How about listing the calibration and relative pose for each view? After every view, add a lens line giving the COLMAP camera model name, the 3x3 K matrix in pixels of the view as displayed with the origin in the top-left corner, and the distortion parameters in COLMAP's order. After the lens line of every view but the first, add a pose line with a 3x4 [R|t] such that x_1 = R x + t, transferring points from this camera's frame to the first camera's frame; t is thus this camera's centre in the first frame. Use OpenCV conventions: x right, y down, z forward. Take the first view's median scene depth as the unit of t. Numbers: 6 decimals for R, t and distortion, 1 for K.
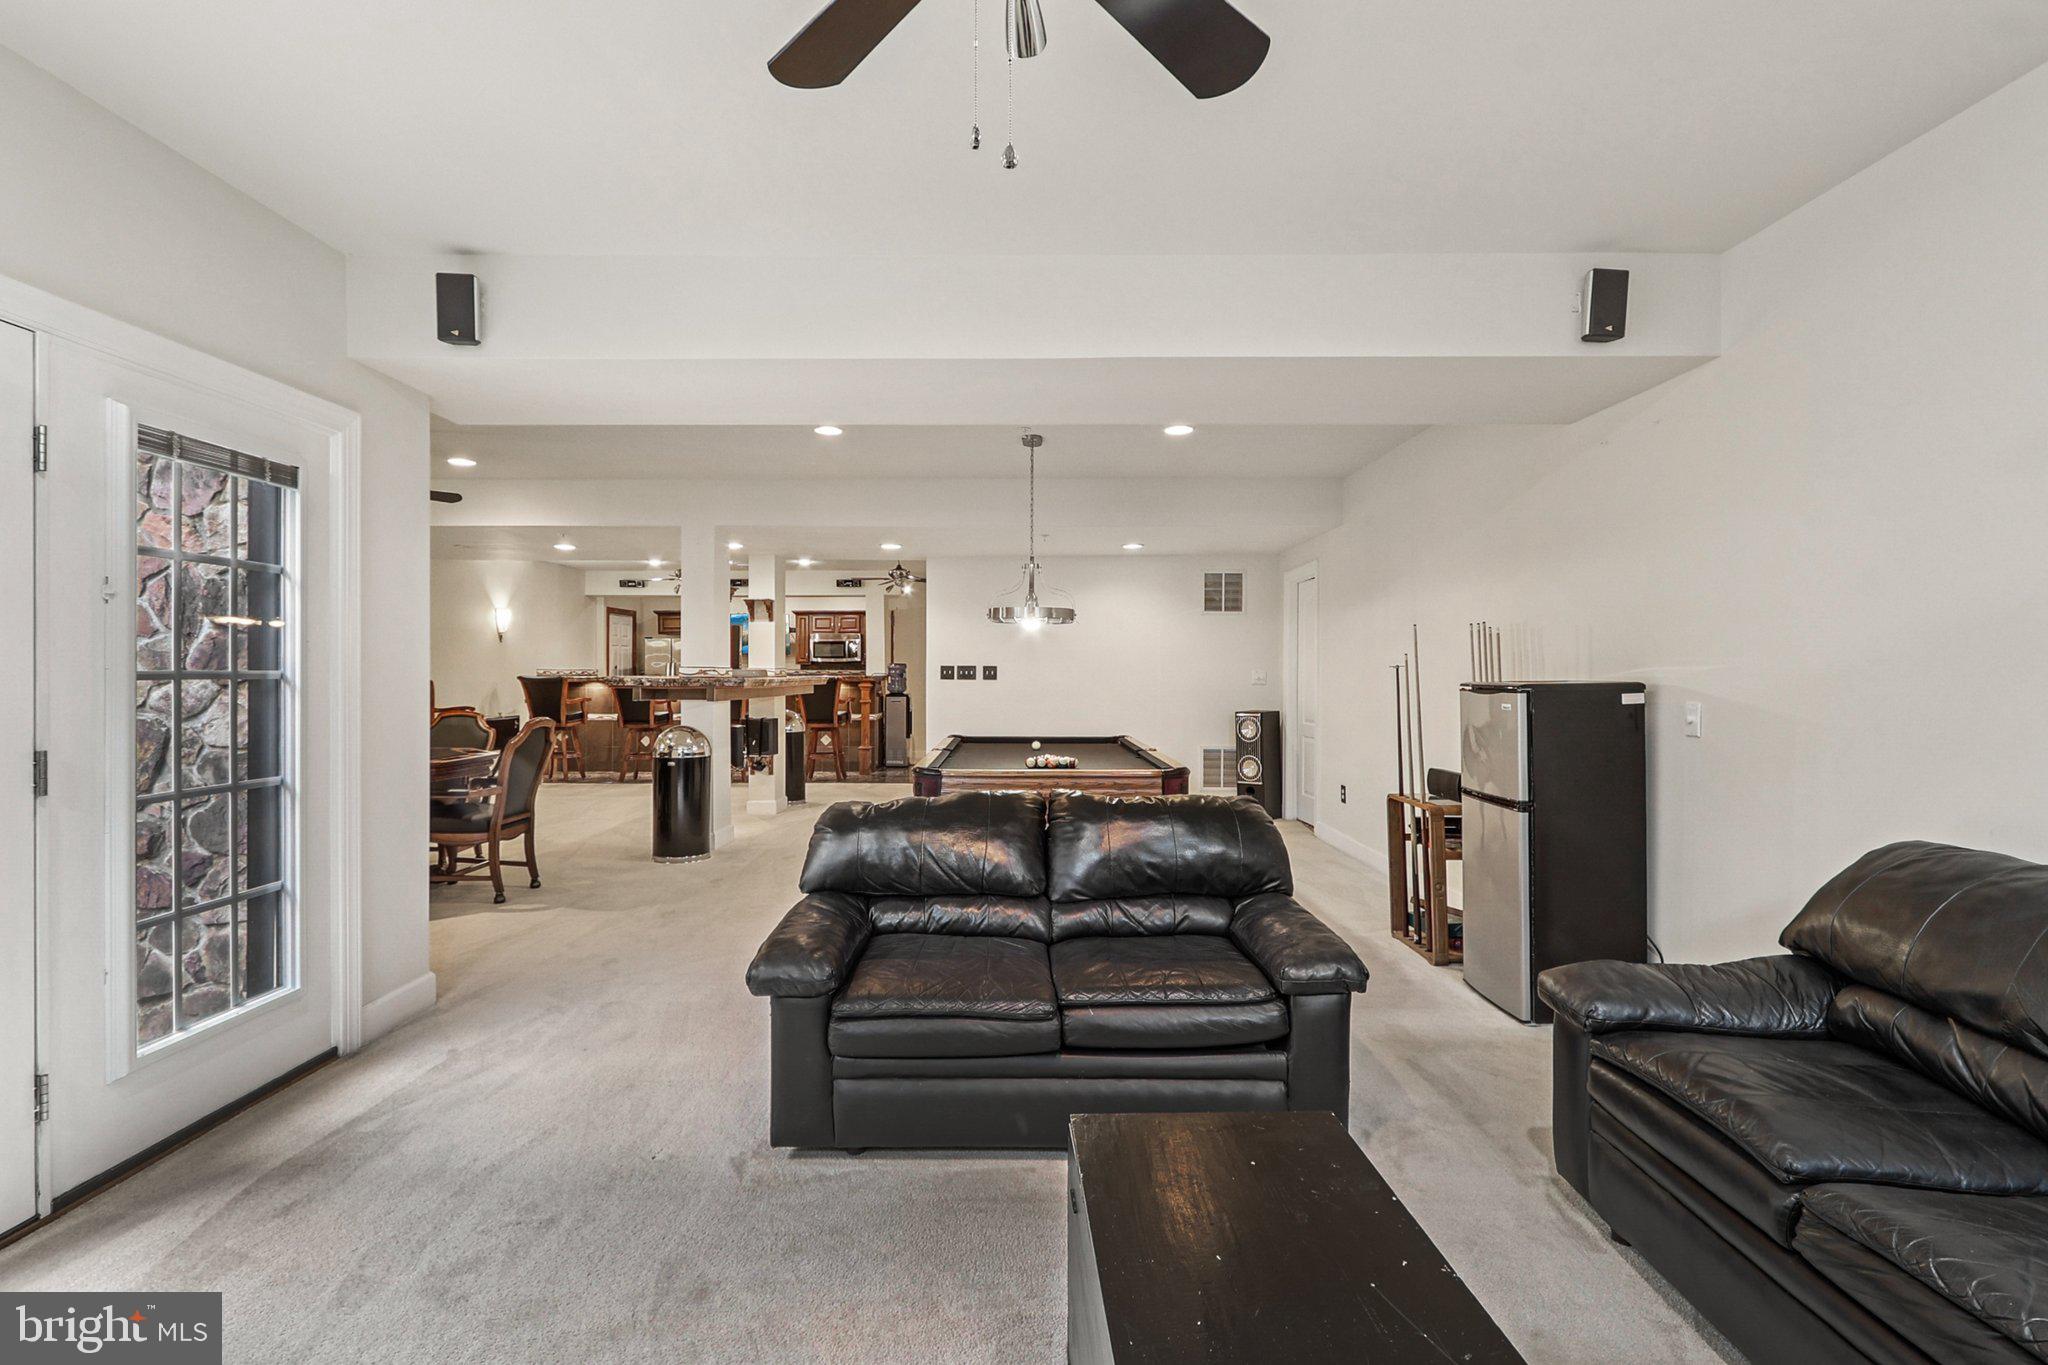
lens RADIAL K [[947.2, 0, 1024.0], [0, 947.2, 682.5], [0, 0, 1]] dist [0.000456, 0.000473]
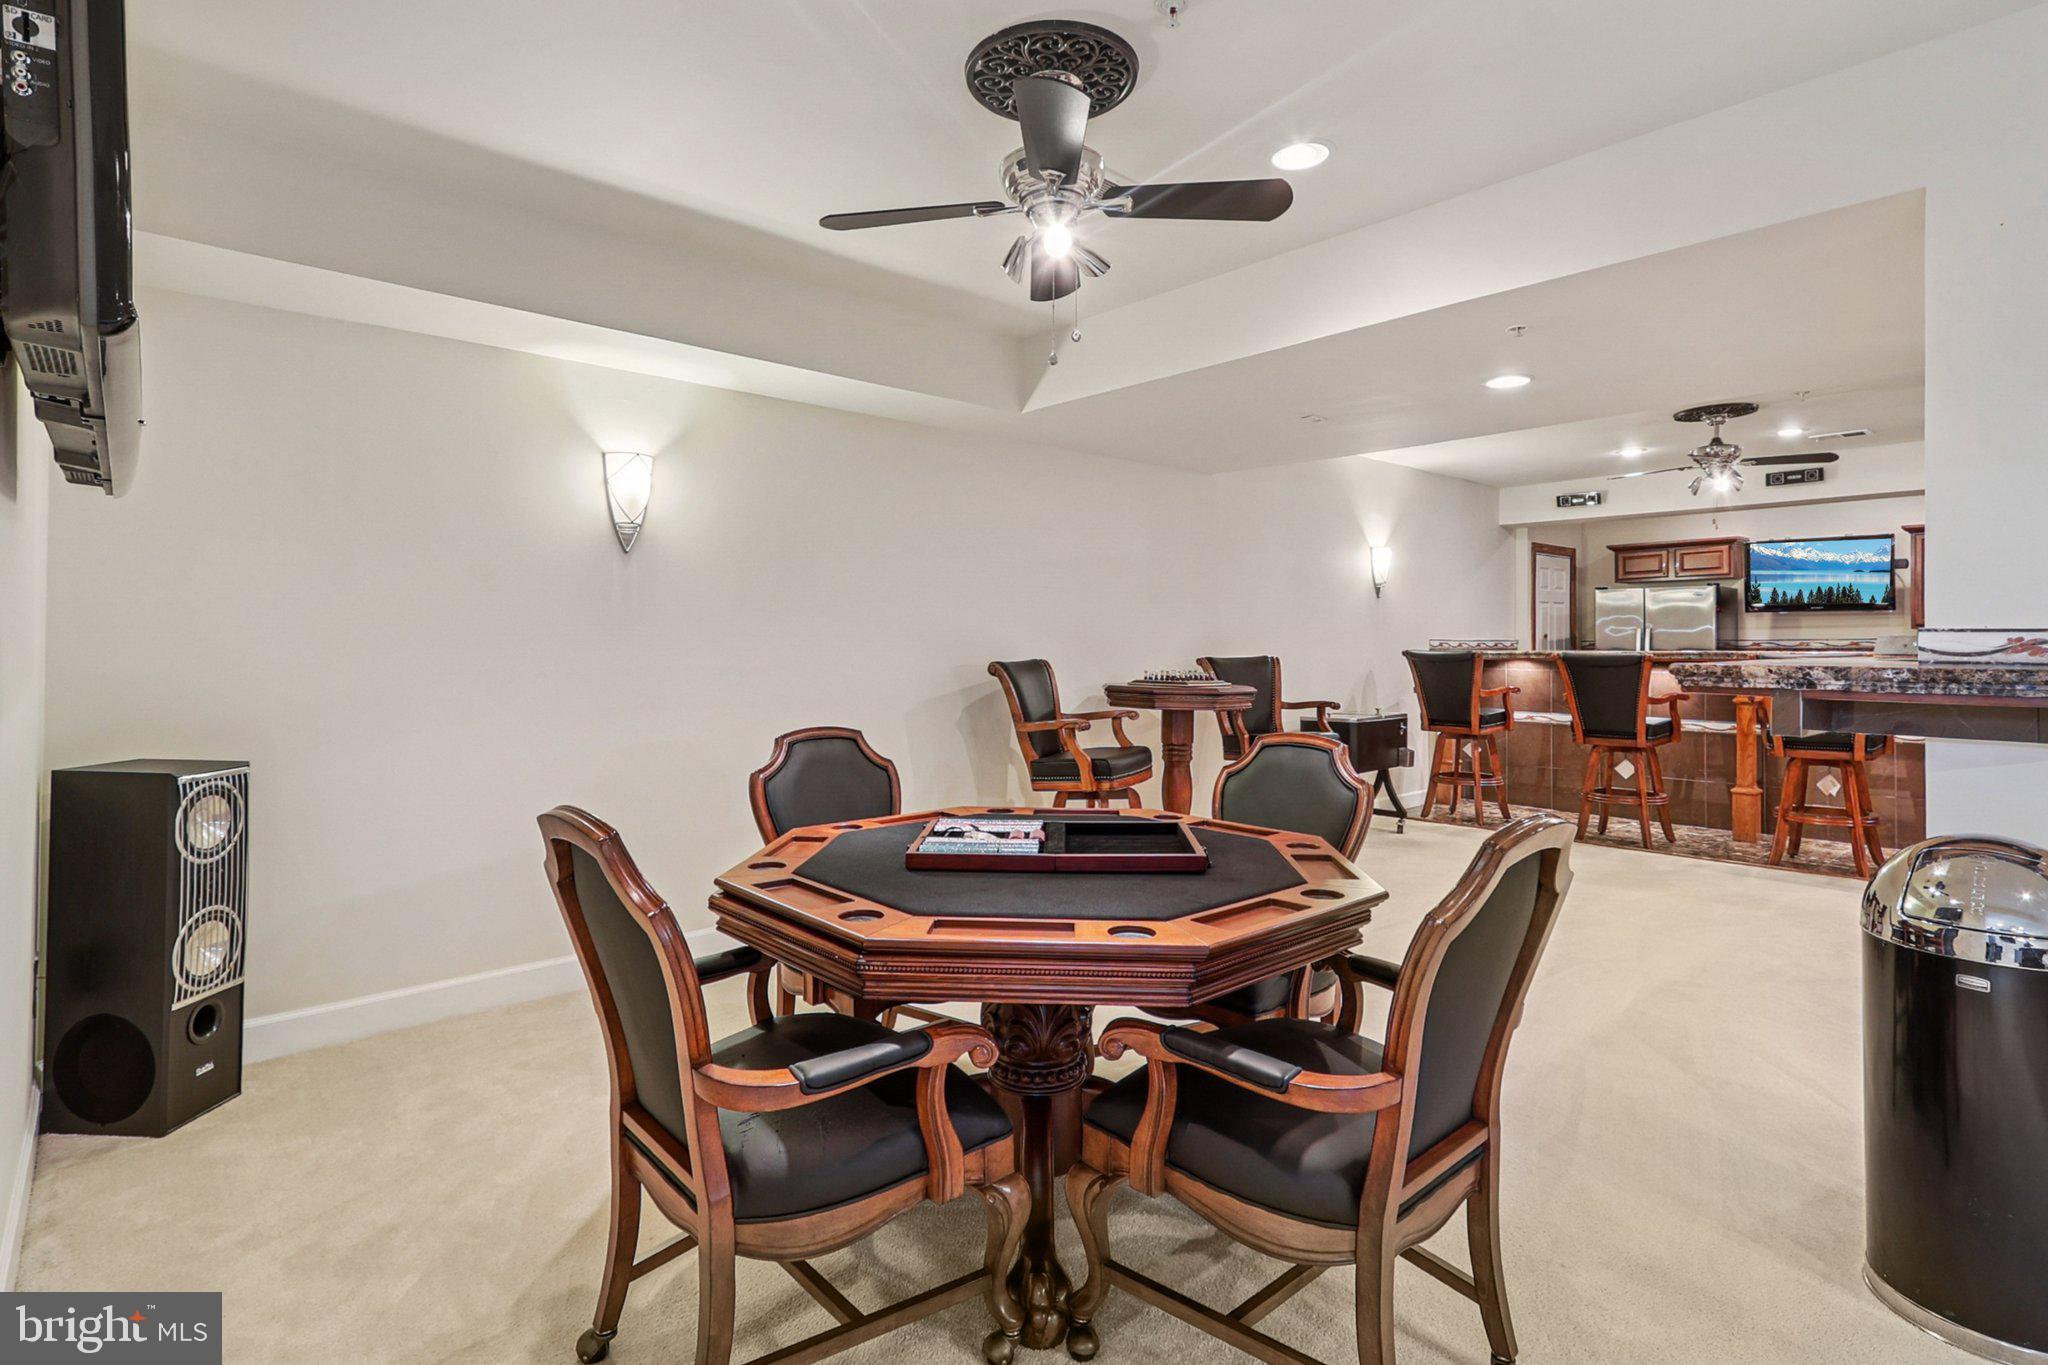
lens RADIAL K [[1014.3, 0, 1017.9], [0, 1014.3, 632.6], [0, 0, 1]] dist [0.013774, 0.000142]
pose [[0.666009, -0.007525, -0.745906, -0.195589], [-0.008446, 0.999809, -0.017627, -0.004556], [0.745896, 0.018040, 0.665818, 0.348416]]
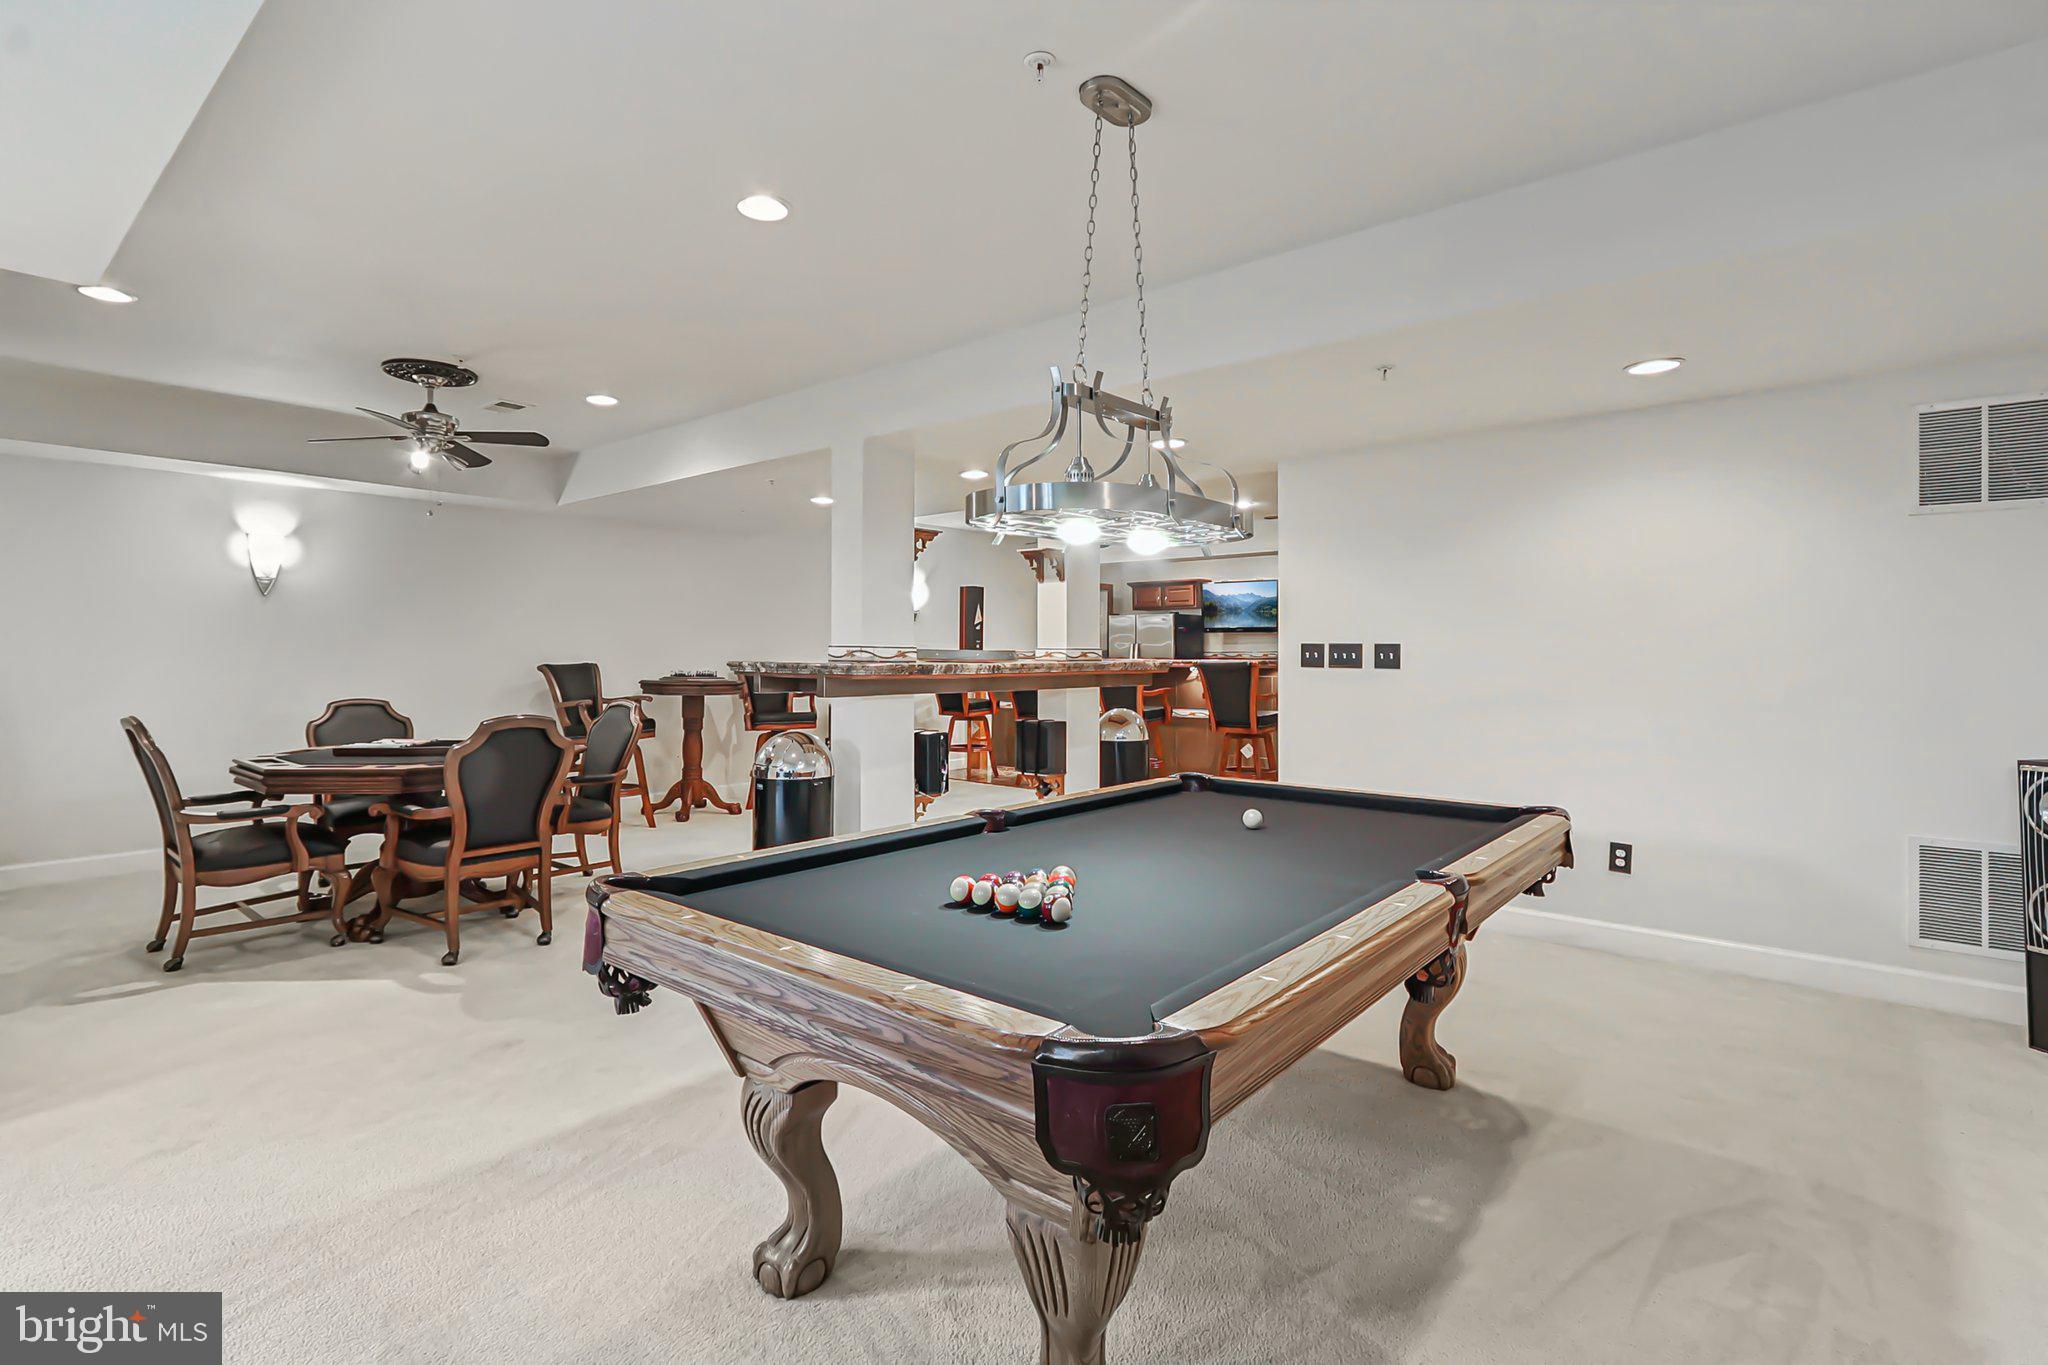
lens RADIAL K [[969.4, 0, 1010.0], [0, 969.4, 656.1], [0, 0, 1]] dist [0.002408, 0.000745]
pose [[0.761261, 0.002499, -0.648441, 0.131099], [-0.008711, 0.999942, -0.006373, -0.003758], [0.648387, 0.010500, 0.761238, 0.336677]]
